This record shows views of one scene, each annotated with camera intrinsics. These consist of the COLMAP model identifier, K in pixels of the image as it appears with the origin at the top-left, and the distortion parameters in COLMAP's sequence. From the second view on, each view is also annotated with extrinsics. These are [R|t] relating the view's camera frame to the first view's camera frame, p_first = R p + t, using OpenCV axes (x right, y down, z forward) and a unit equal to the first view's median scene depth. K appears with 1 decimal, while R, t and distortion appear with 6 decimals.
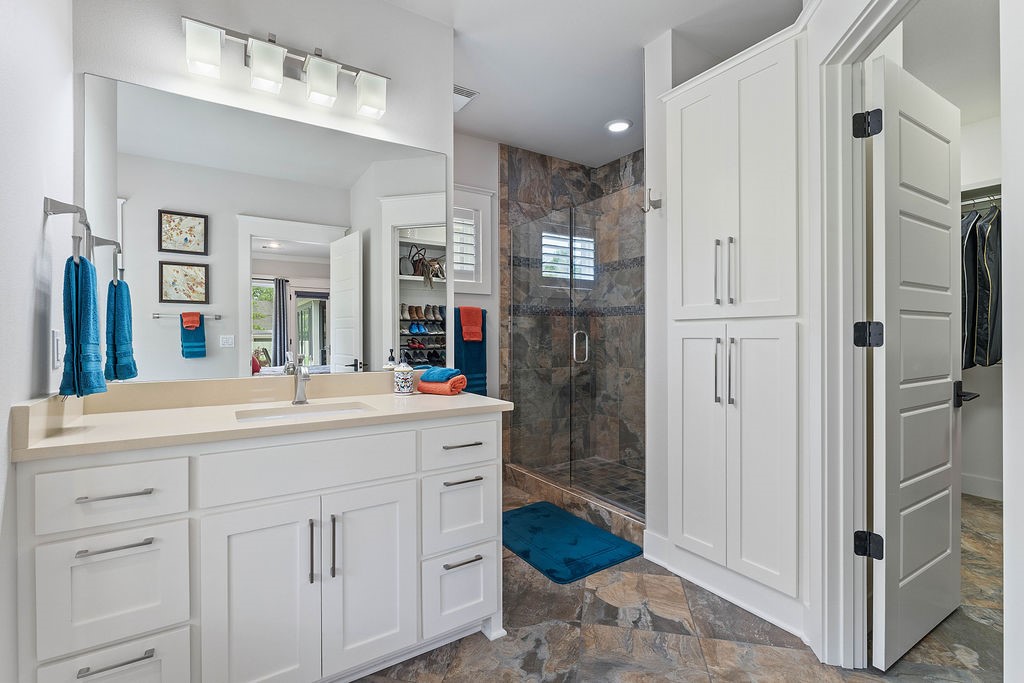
lens RADIAL K [[458.6, 0, 512.4], [0, 458.6, 337.2], [0, 0, 1]] dist [-0.000564, 0.000009]
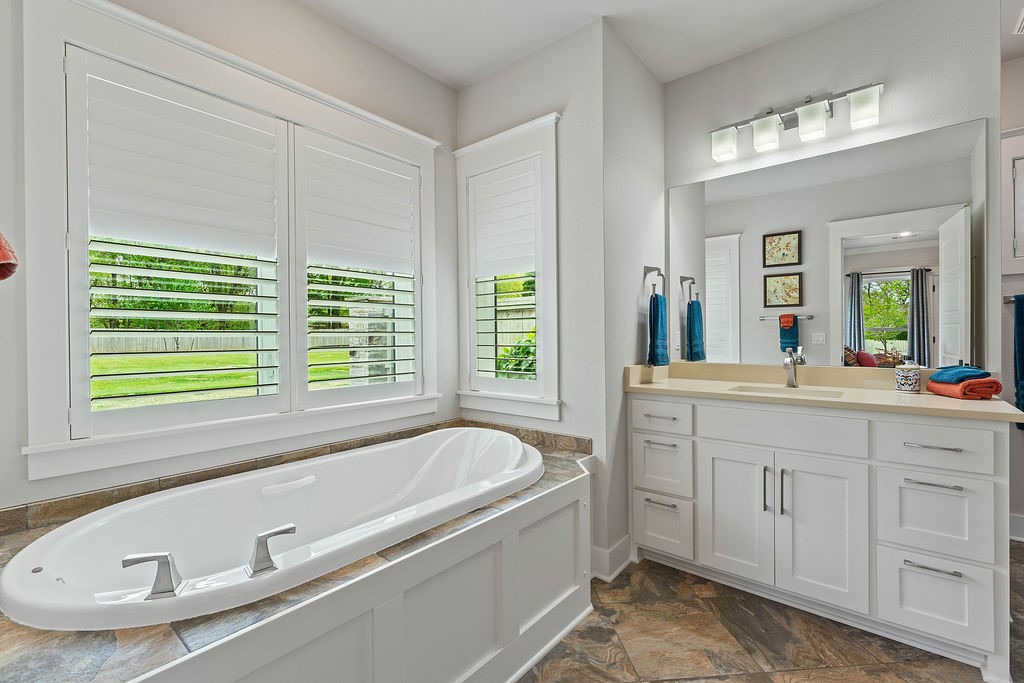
lens RADIAL K [[455.8, 0, 511.8], [0, 455.8, 338.8], [0, 0, 1]] dist [-0.000555, 0.000001]
pose [[0.302720, 0.003747, -0.953072, 0.430360], [0.004869, 0.999973, 0.005478, 0.000215], [0.953067, -0.006299, 0.302694, -0.100246]]
